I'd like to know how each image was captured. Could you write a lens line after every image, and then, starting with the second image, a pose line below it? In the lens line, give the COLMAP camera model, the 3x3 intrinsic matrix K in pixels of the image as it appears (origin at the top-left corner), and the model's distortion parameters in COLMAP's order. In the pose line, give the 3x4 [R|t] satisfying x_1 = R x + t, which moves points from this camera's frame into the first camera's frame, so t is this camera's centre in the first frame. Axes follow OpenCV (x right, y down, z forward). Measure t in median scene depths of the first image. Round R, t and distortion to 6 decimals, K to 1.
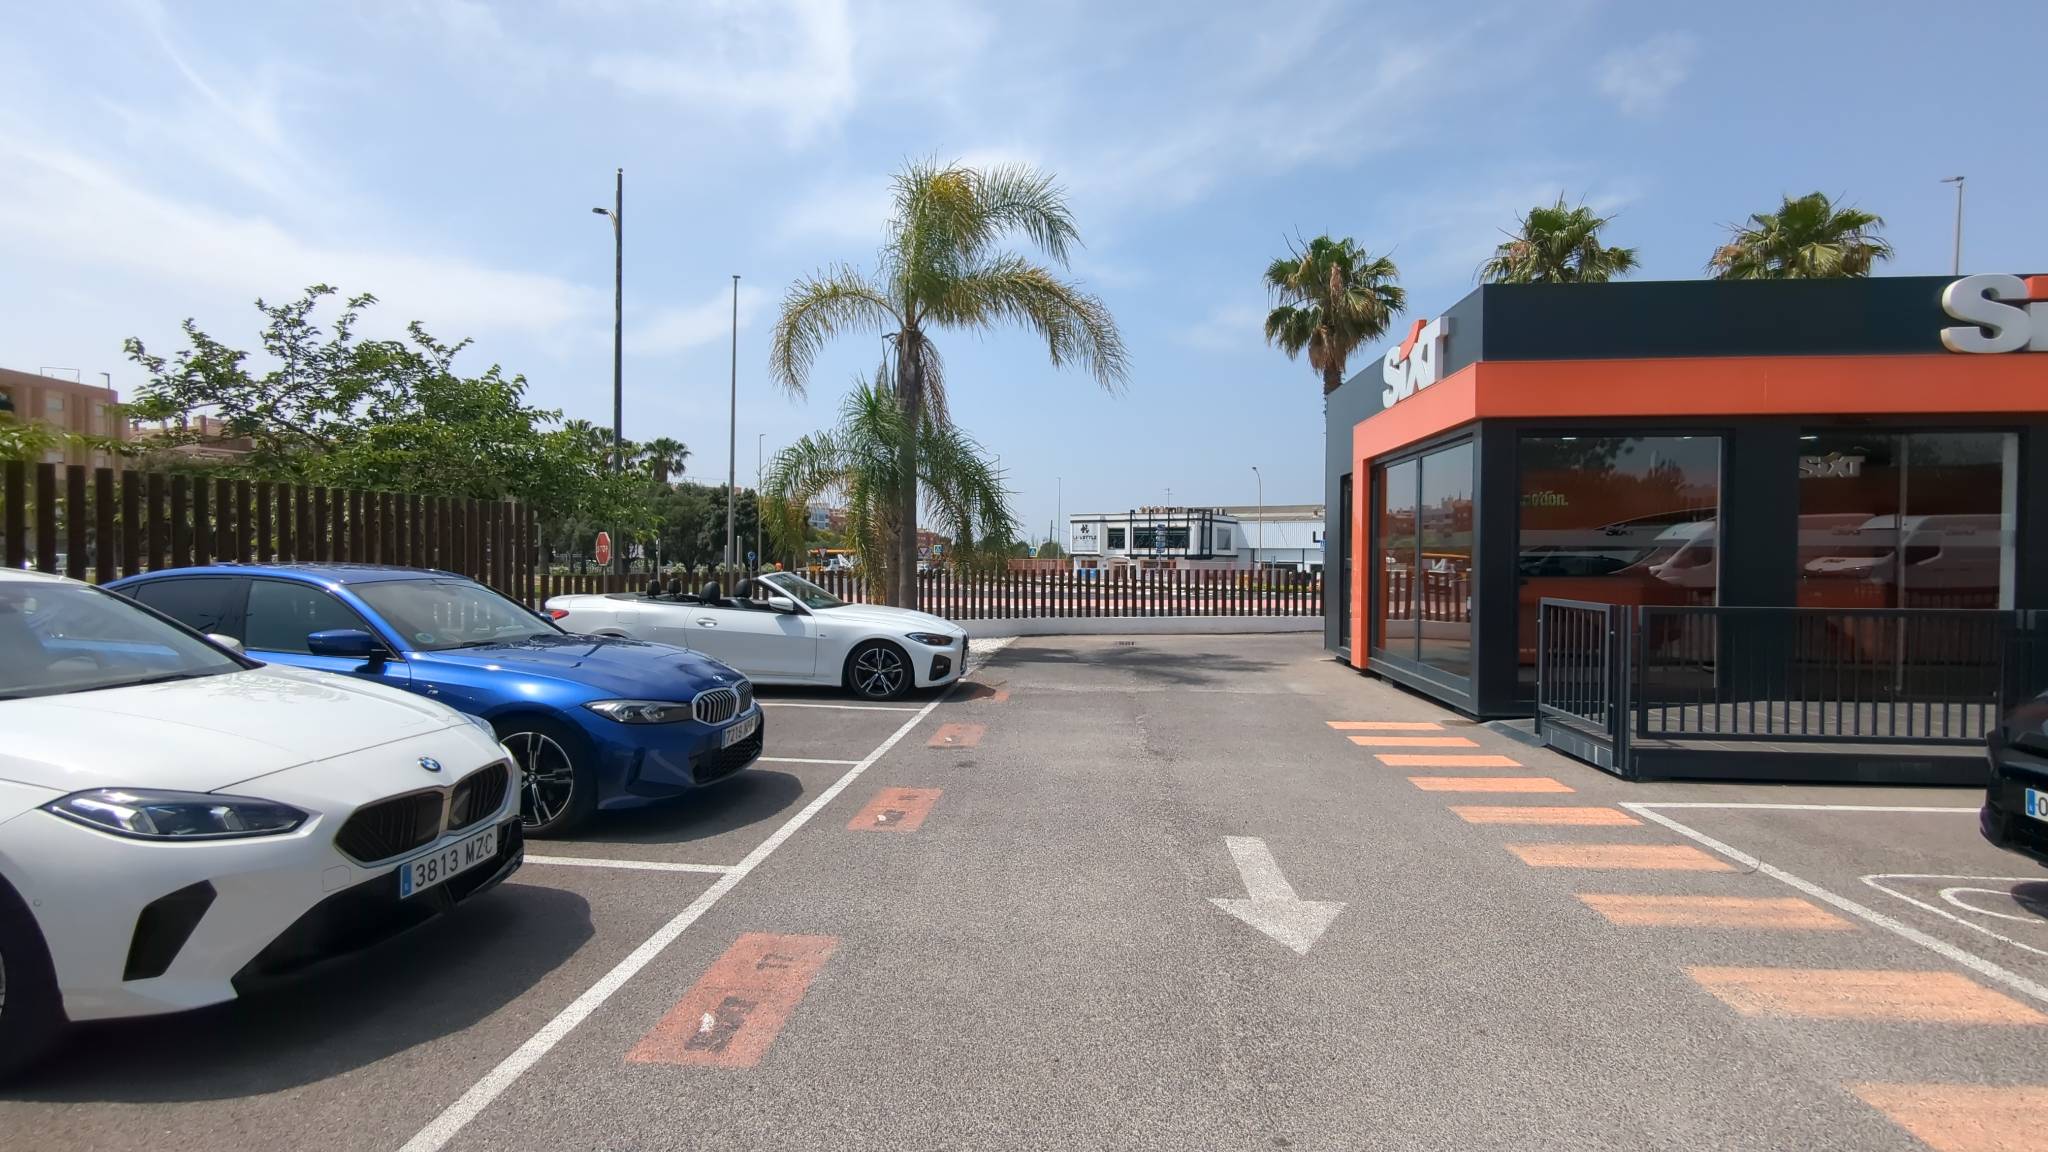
lens RADIAL K [[973.2, 0, 1029.1], [0, 973.2, 567.7], [0, 0, 1]] dist [-0.001311, 0.002365]
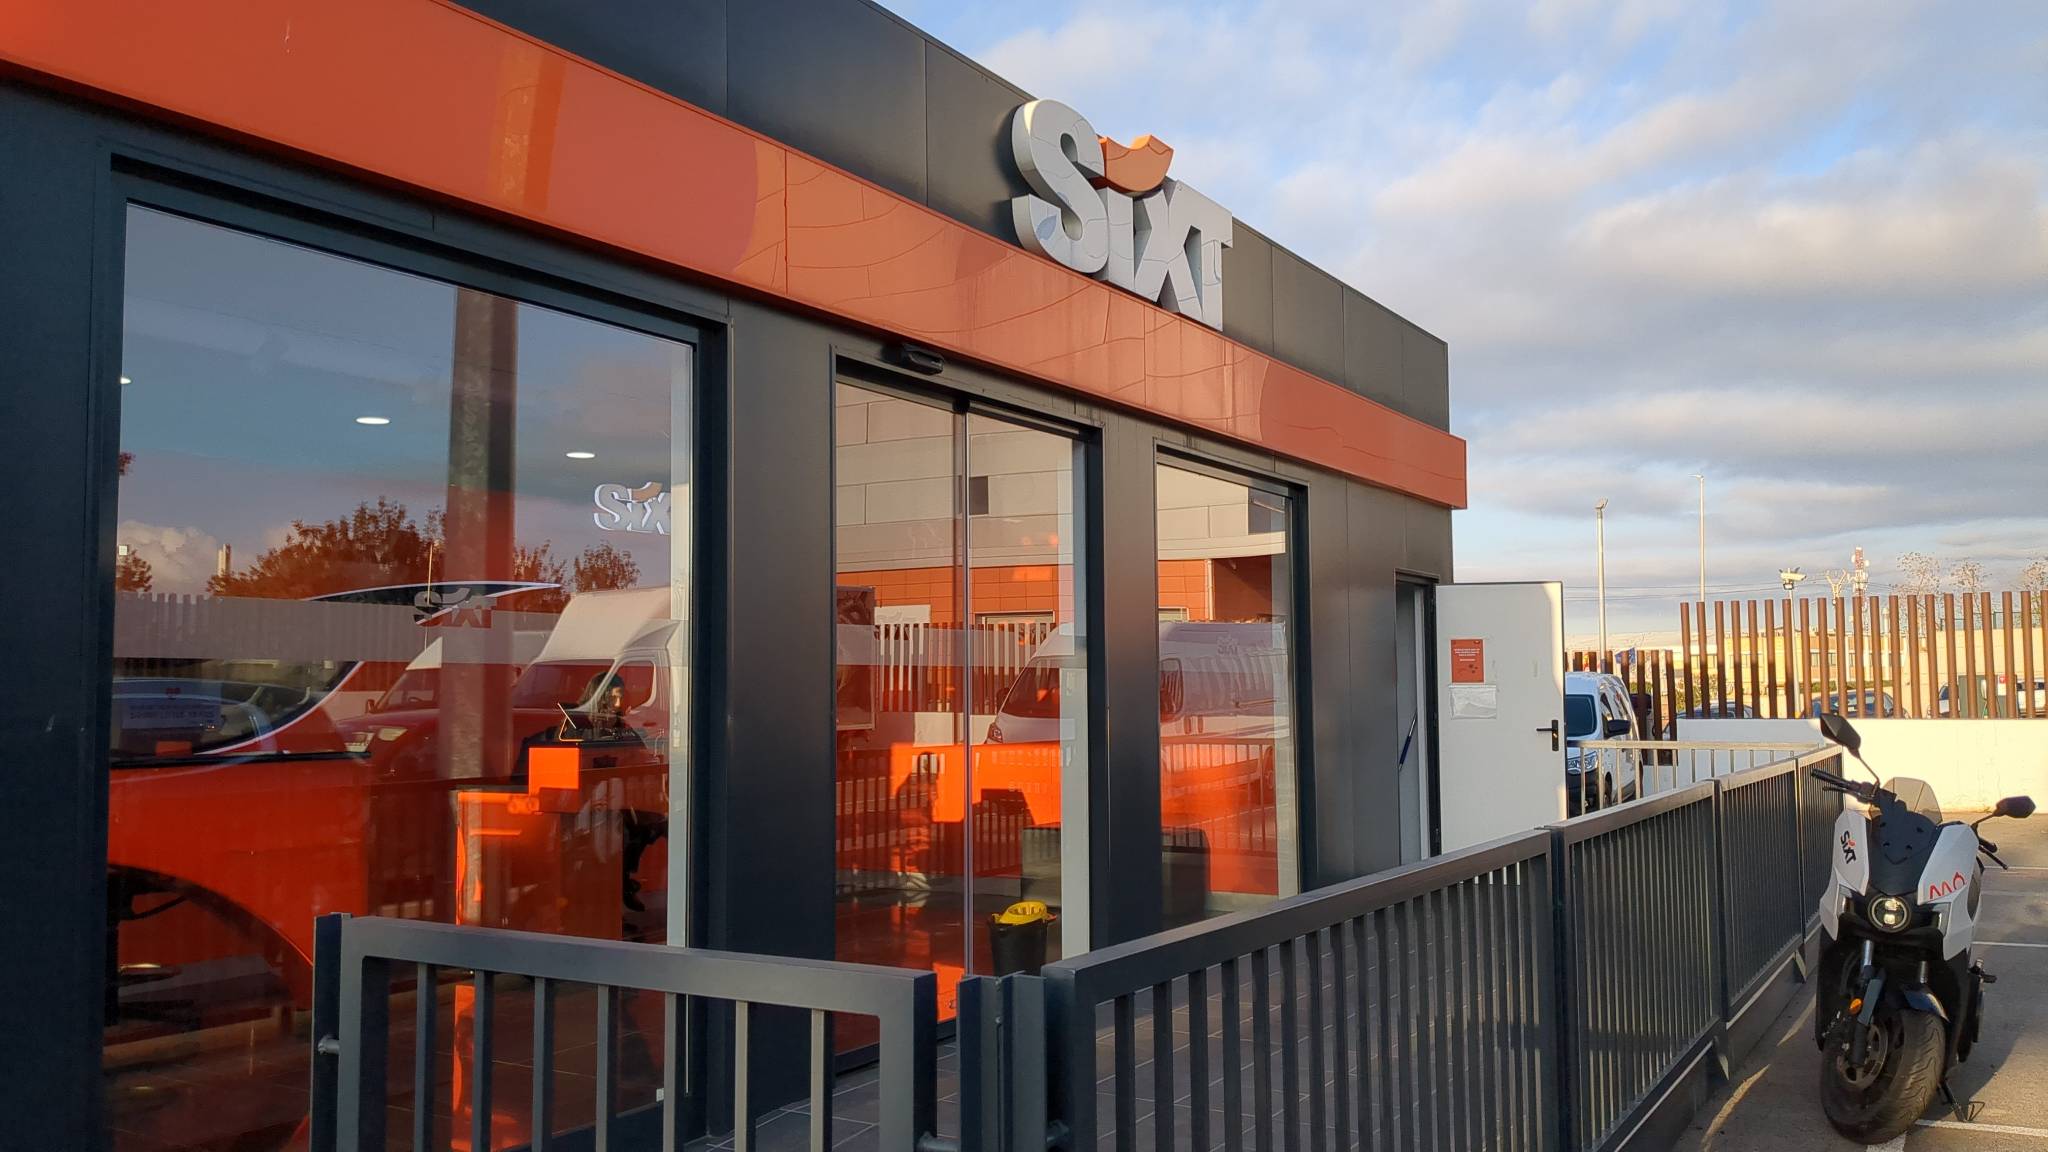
lens RADIAL K [[1626.4, 0, 1025.9], [0, 1626.4, 591.3], [0, 0, 1]] dist [0.048528, -0.035069]
pose [[0.463758, 0.048054, 0.884658, 0.183991], [0.021914, 0.997600, -0.065677, -0.005826], [-0.885691, 0.049844, 0.461592, 0.445243]]
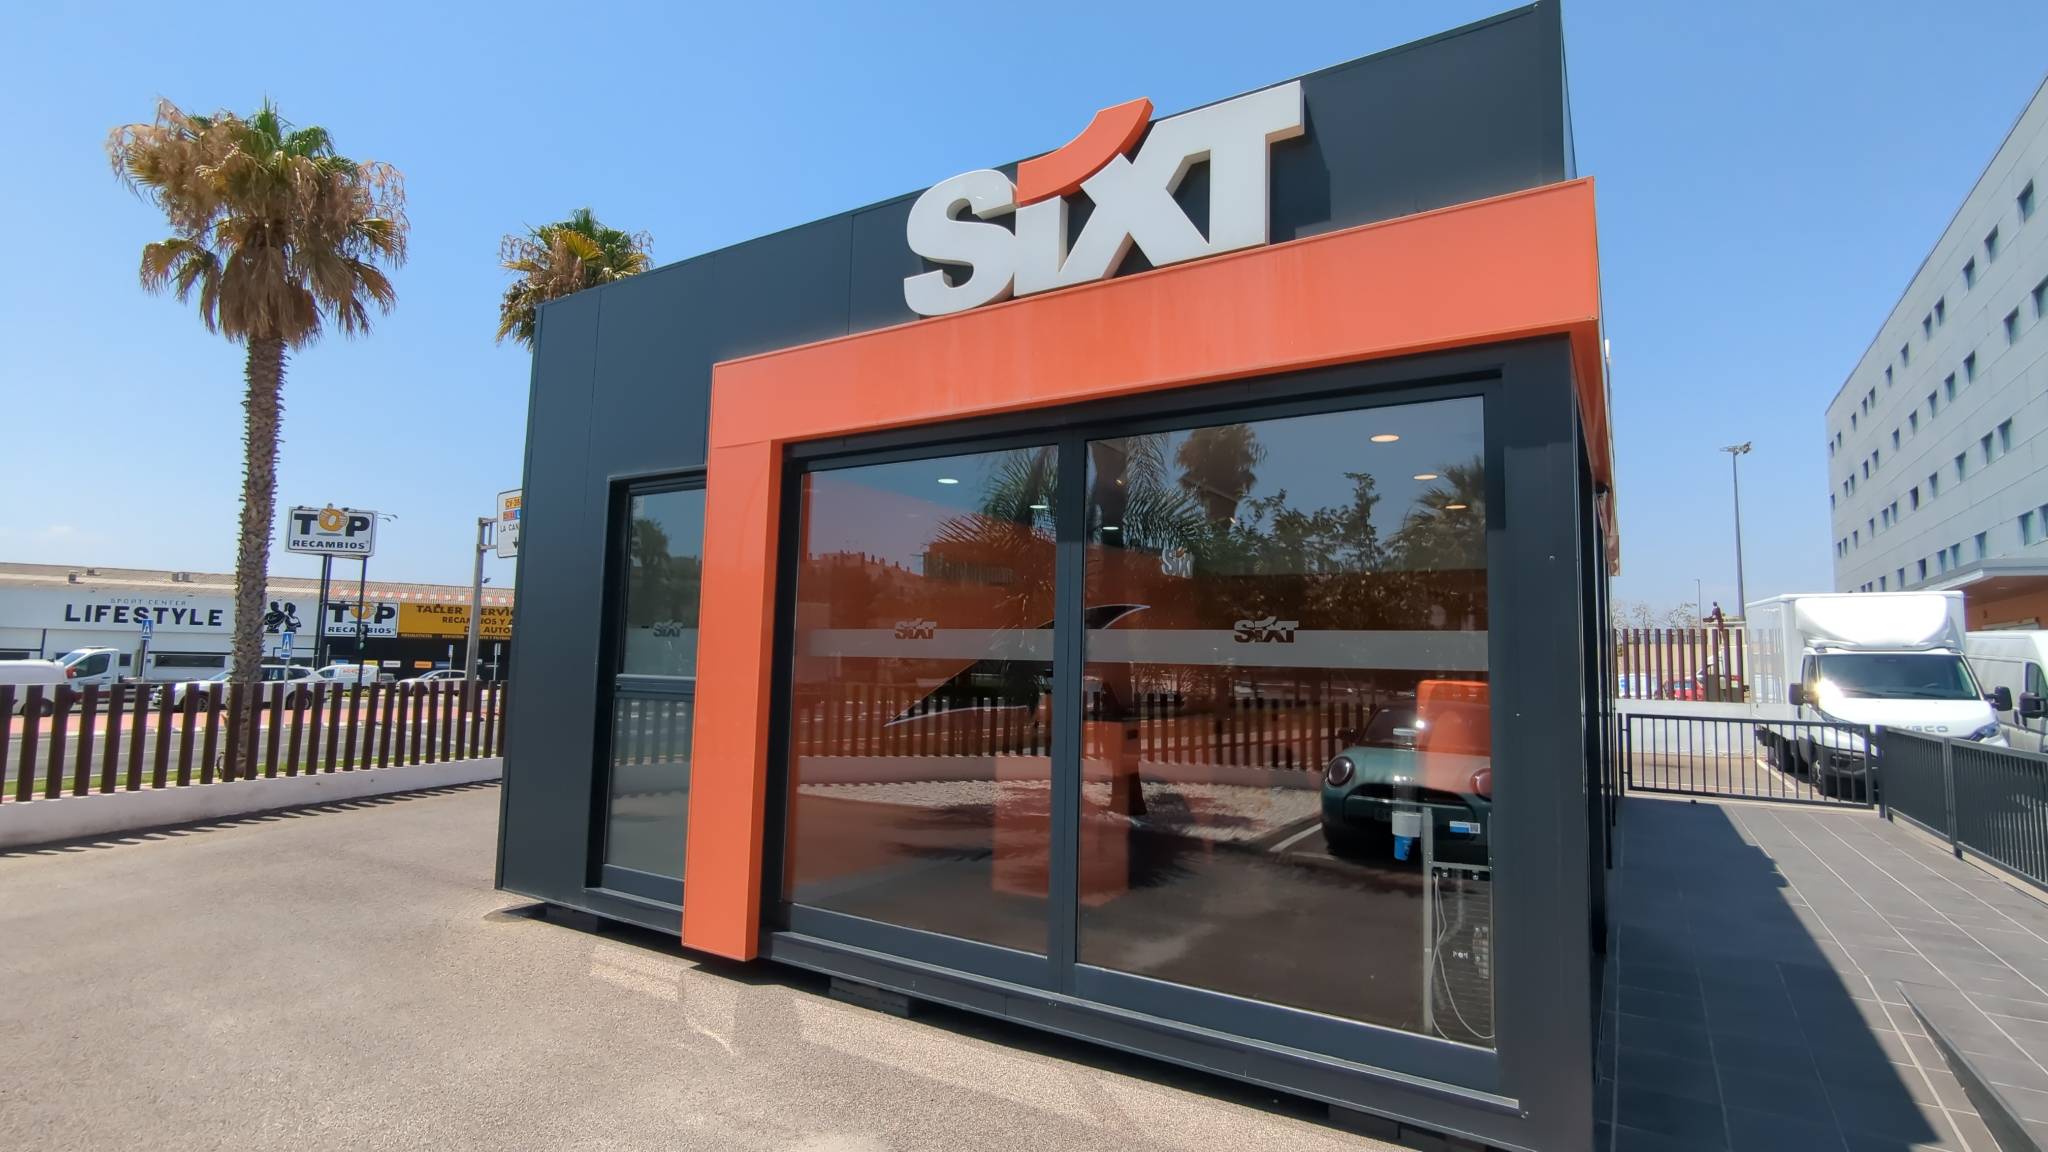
lens RADIAL K [[973.2, 0, 1029.9], [0, 973.2, 567.7], [0, 0, 1]] dist [-0.001311, 0.002365]
pose [[0.467073, 0.092845, 0.879331, 0.033951], [-0.010362, 0.994978, -0.099551, -0.016826], [-0.884158, 0.037386, 0.465690, 0.716918]]
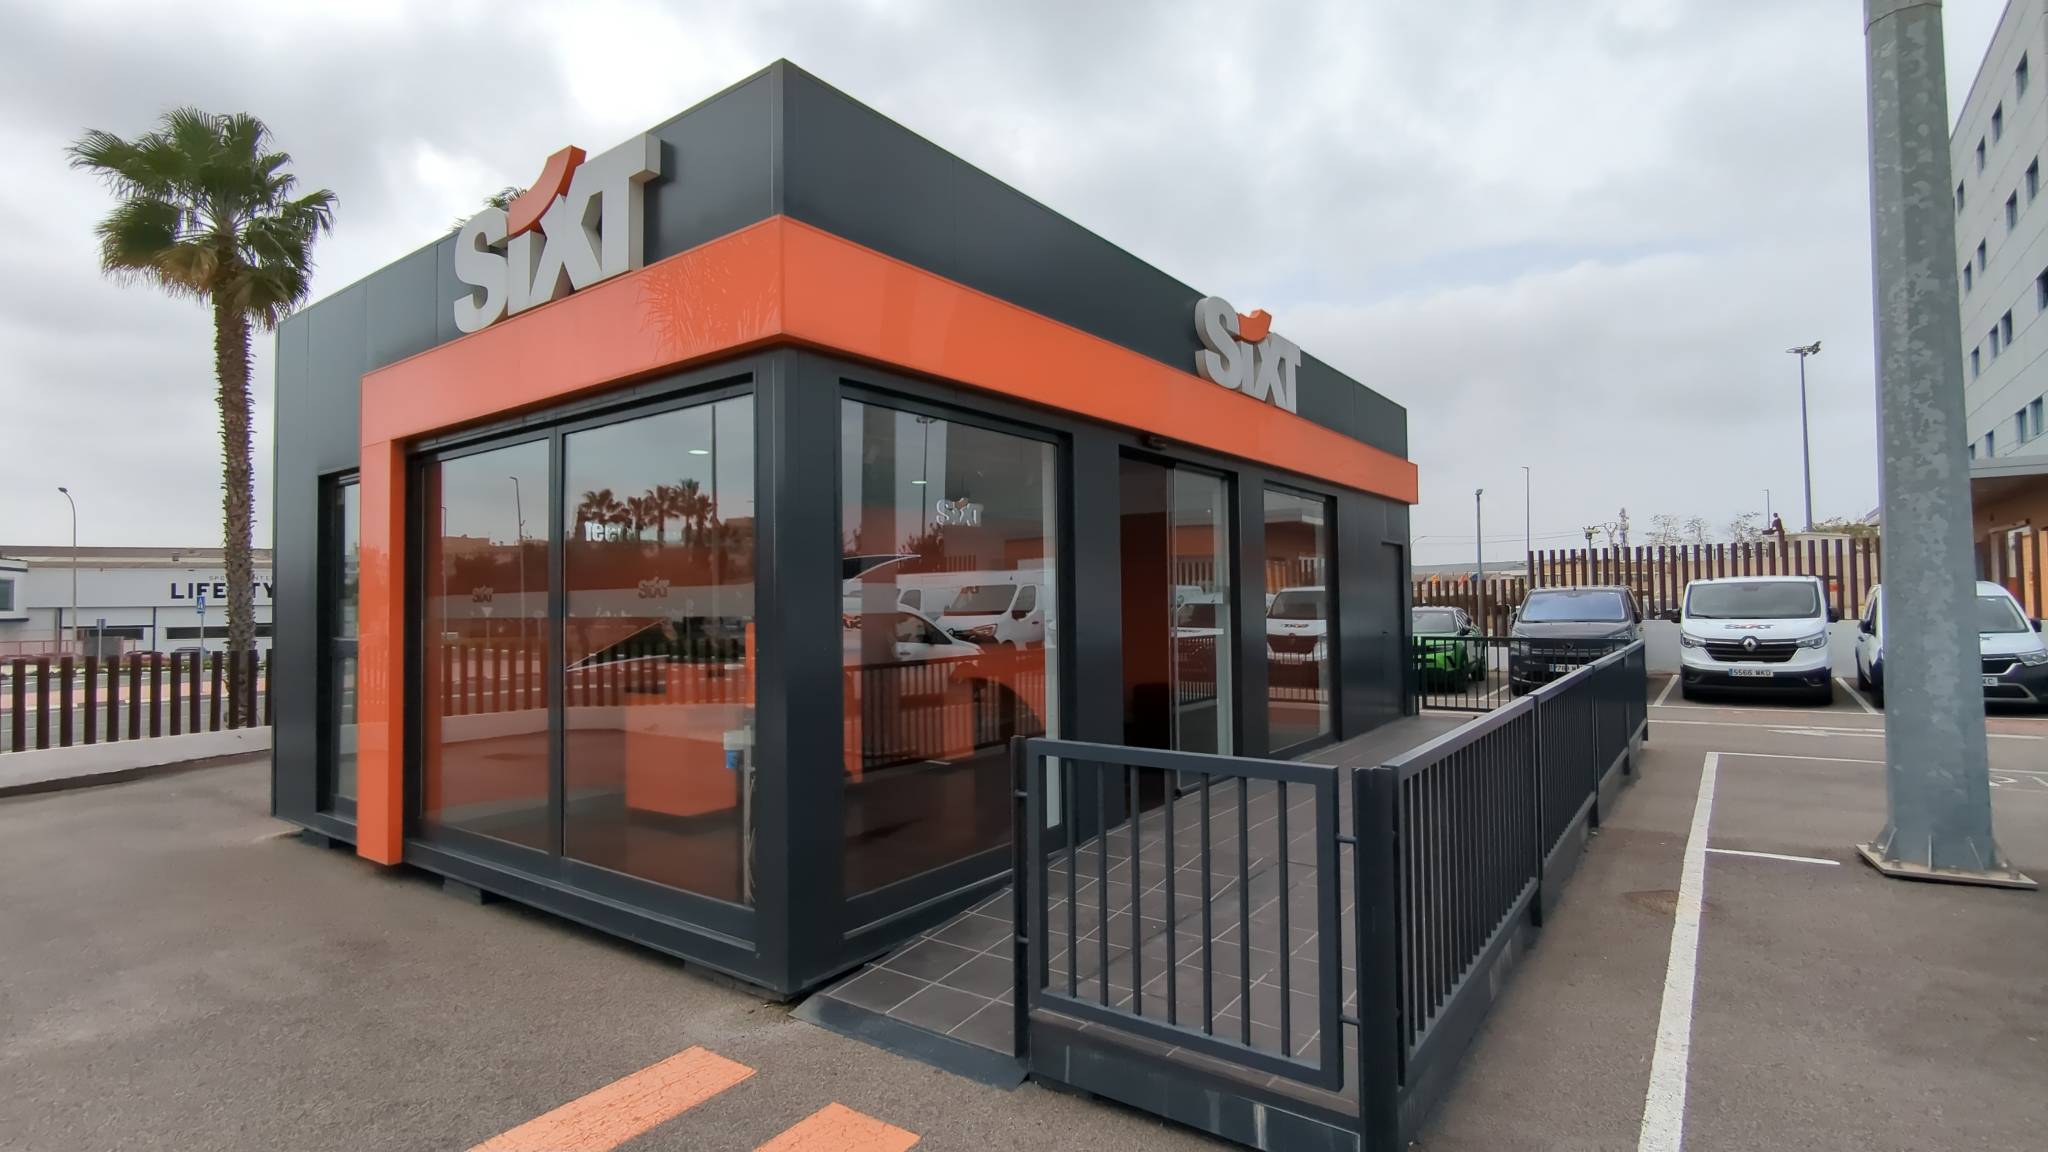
lens RADIAL K [[973.2, 0, 1026.4], [0, 973.2, 572.8], [0, 0, 1]] dist [-0.001311, 0.002365]
pose [[0.532748, 0.014609, 0.846148, 0.096761], [0.027327, 0.999033, -0.034454, -0.017477], [-0.845833, 0.041478, 0.531833, 0.467493]]
